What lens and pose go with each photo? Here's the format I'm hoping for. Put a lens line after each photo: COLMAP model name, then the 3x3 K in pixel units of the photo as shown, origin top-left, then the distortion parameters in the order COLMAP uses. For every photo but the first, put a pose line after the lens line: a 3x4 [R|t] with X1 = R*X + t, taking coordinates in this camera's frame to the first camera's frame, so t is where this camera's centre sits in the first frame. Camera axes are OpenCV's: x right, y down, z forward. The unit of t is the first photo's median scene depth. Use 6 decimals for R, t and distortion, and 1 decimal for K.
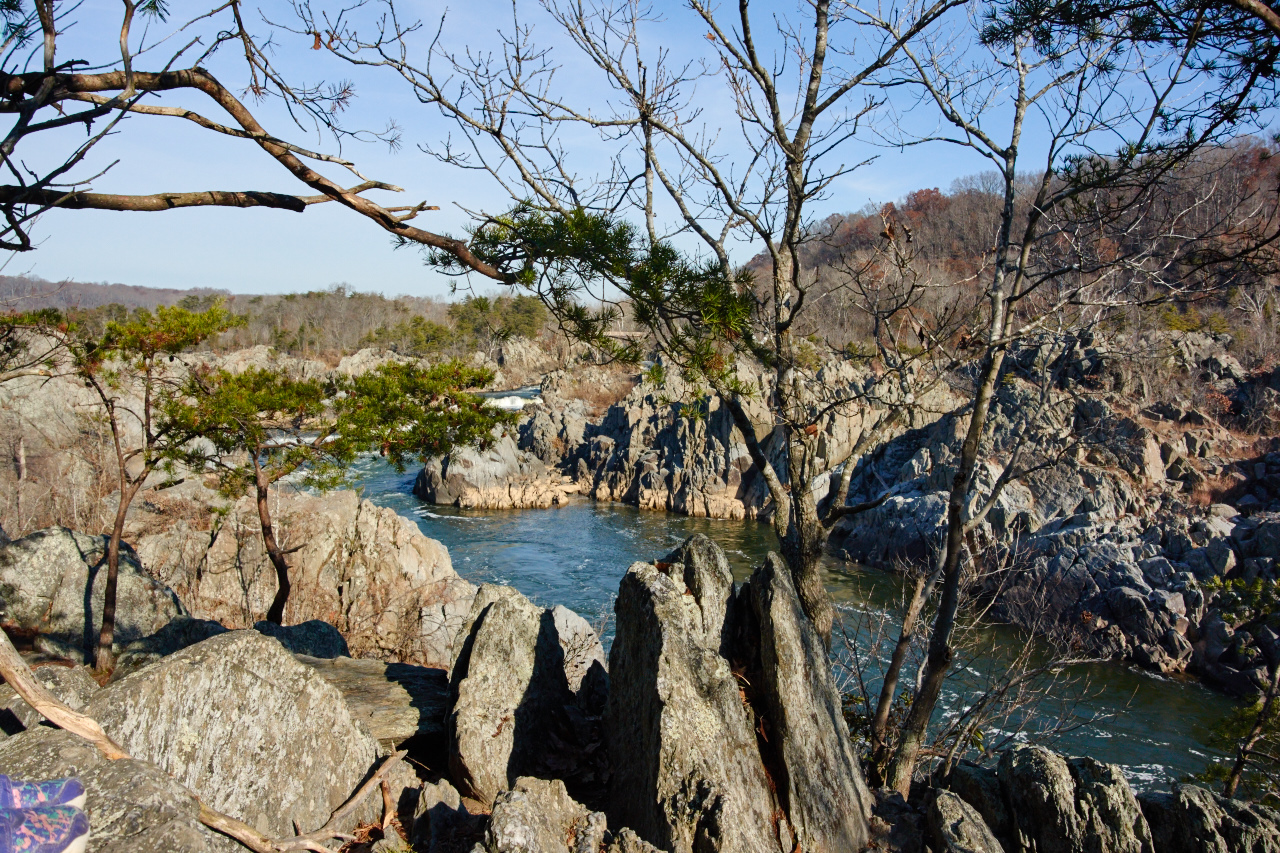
lens RADIAL K [[1085.0, 0, 641.1], [0, 1085.0, 432.3], [0, 0, 1]] dist [-0.150183, 0.077865]
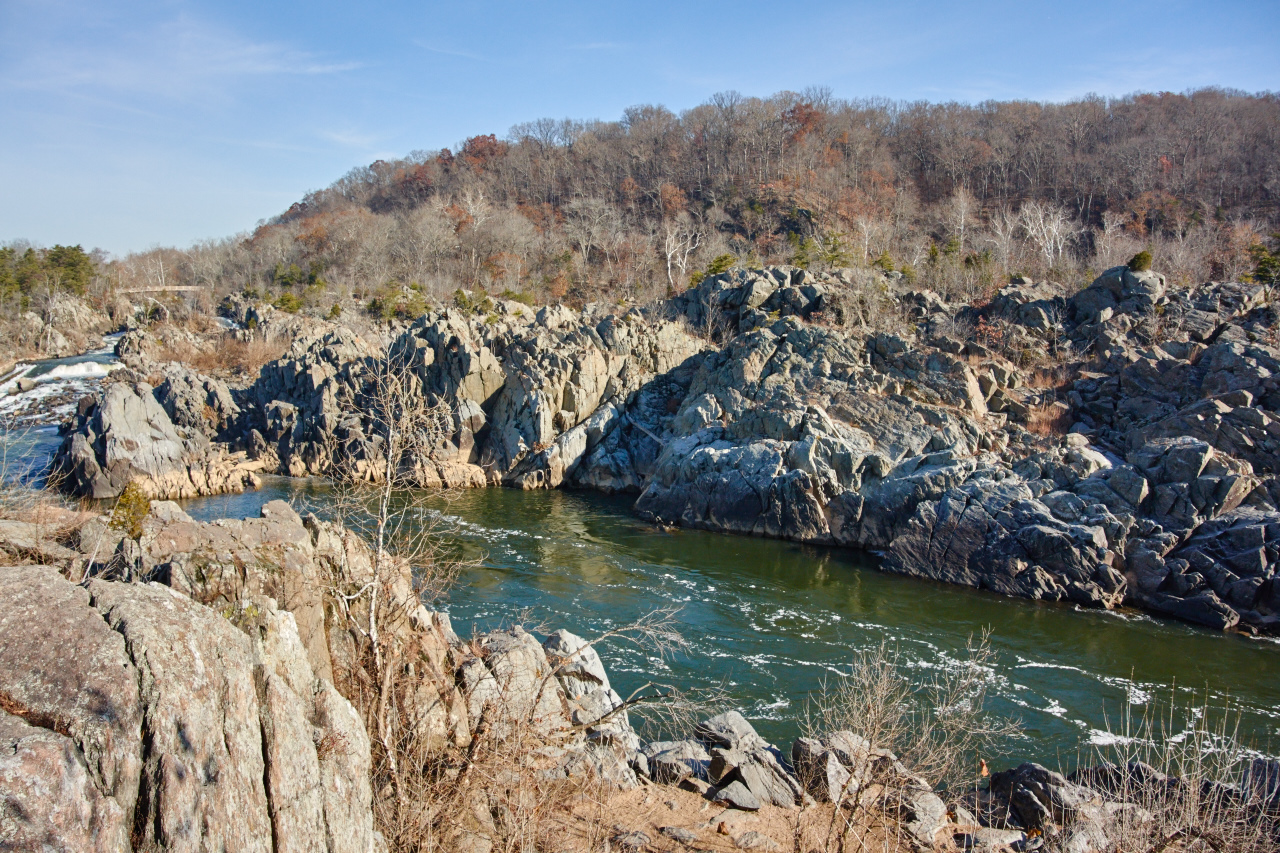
lens RADIAL K [[1085.0, 0, 633.4], [0, 1085.0, 429.4], [0, 0, 1]] dist [-0.150183, 0.077865]
pose [[0.907166, -0.065329, 0.415670, -0.159352], [0.048000, 0.997492, 0.052017, -0.005460], [-0.418025, -0.027236, 0.908027, 0.155775]]
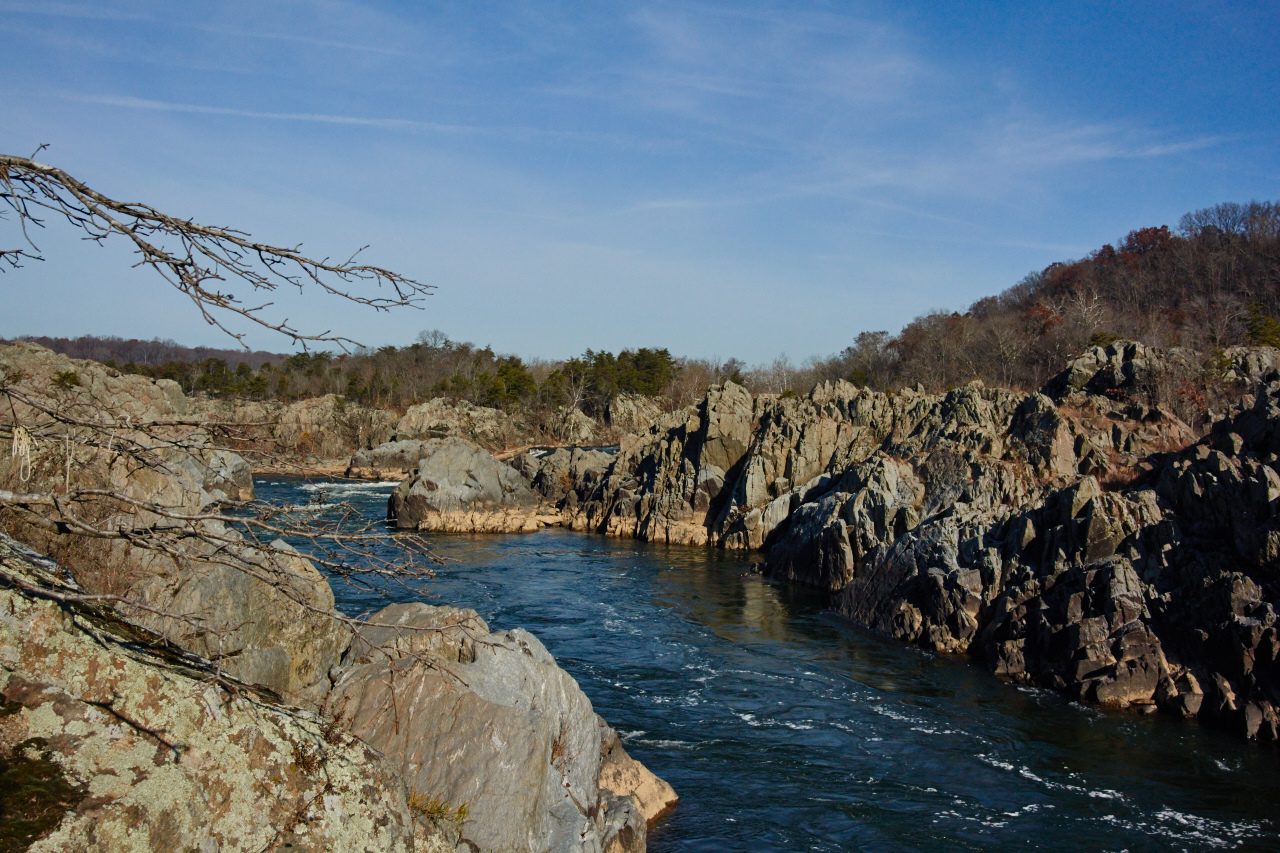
lens RADIAL K [[1287.8, 0, 642.0], [0, 1287.8, 421.0], [0, 0, 1]] dist [-0.118881, 0.000000]
pose [[0.984185, 0.008040, -0.176962, 0.233609], [-0.023736, 0.995946, -0.086761, 0.070782], [0.175547, 0.089589, 0.980386, -0.068585]]
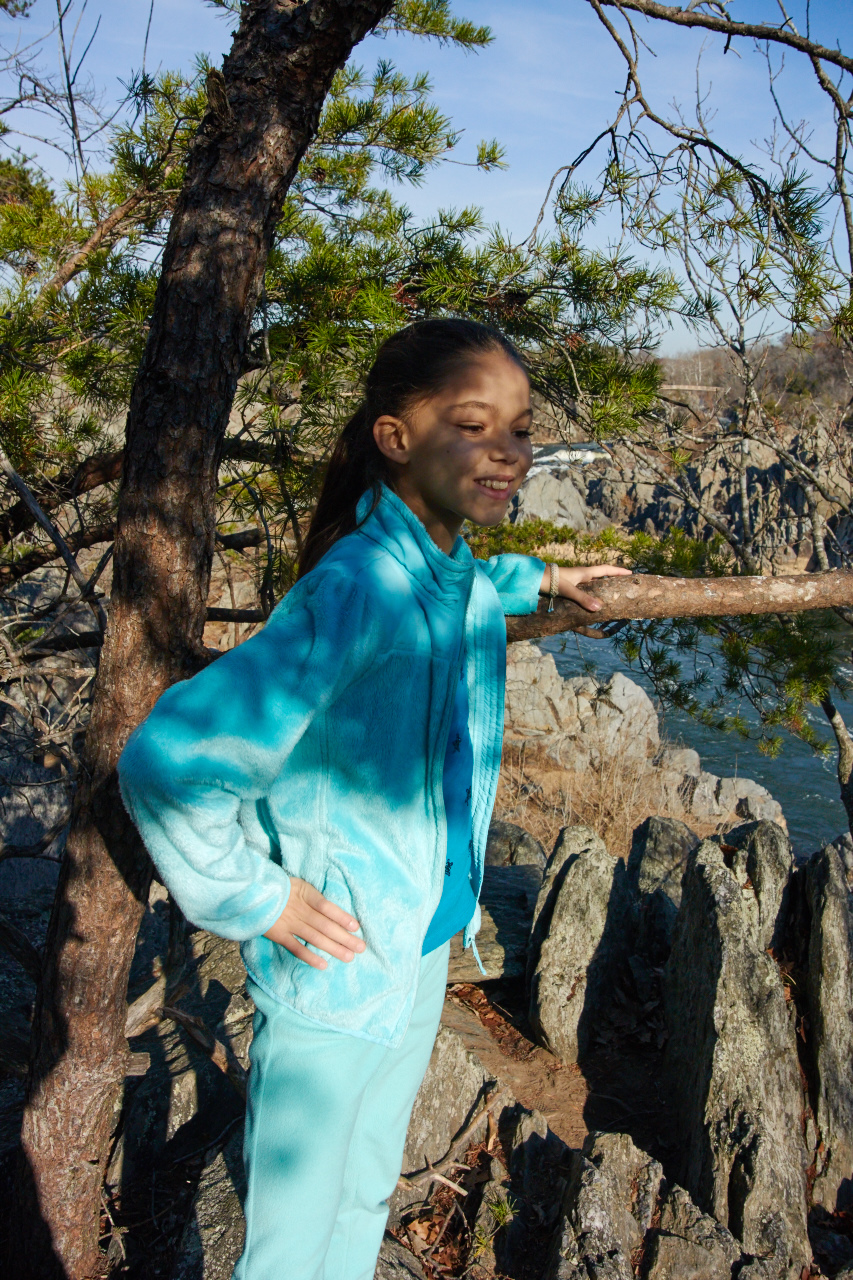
lens RADIAL K [[1085.0, 0, 449.5], [0, 1085.0, 623.8], [0, 0, 1]] dist [-0.150183, 0.077865]
pose [[0.970725, 0.075866, -0.227897, -0.000741], [-0.045522, 0.989721, 0.135574, -0.007053], [0.235840, -0.121231, 0.964201, -0.002806]]
